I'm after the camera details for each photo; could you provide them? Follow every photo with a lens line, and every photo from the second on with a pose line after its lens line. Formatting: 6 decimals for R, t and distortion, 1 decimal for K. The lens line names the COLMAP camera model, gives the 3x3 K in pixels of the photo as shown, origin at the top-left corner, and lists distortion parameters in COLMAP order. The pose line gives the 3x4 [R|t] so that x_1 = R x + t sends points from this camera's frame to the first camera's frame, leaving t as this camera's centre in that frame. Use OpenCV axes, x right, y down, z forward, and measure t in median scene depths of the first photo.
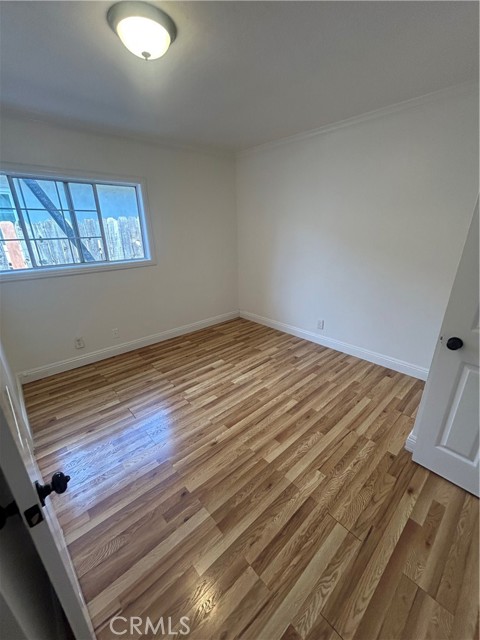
lens RADIAL K [[258.9, 0, 240.0], [0, 258.9, 320.0], [0, 0, 1]] dist [-0.001262, 0.000845]
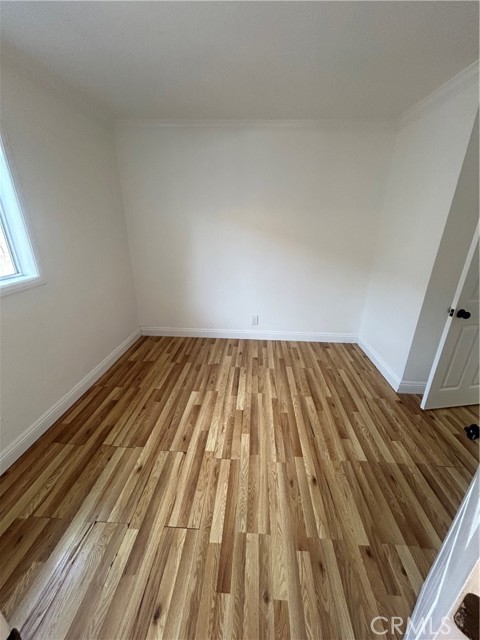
lens RADIAL K [[258.9, 0, 240.0], [0, 258.9, 320.0], [0, 0, 1]] dist [-0.001262, 0.000845]
pose [[0.715955, -0.224262, 0.661147, -0.500105], [0.214263, 0.971884, 0.097639, -0.118593], [-0.664454, 0.071754, 0.743876, 0.344333]]
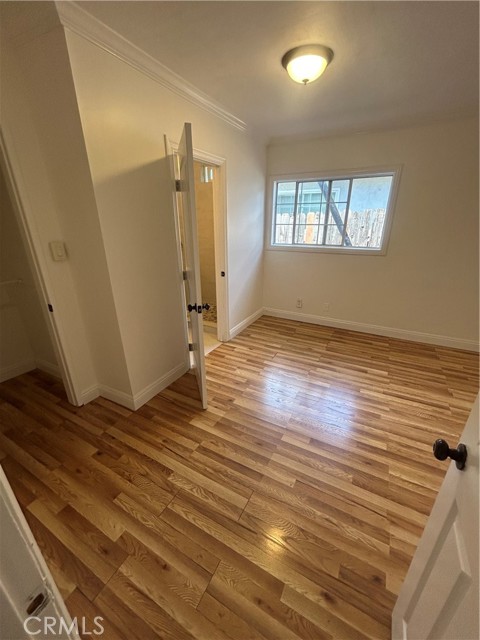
lens RADIAL K [[258.9, 0, 240.0], [0, 258.9, 320.0], [0, 0, 1]] dist [-0.001262, 0.000845]
pose [[0.331302, 0.351300, -0.875687, 0.521141], [-0.323605, 0.914114, 0.244285, -0.065762], [0.886295, 0.202445, 0.416530, 0.195155]]
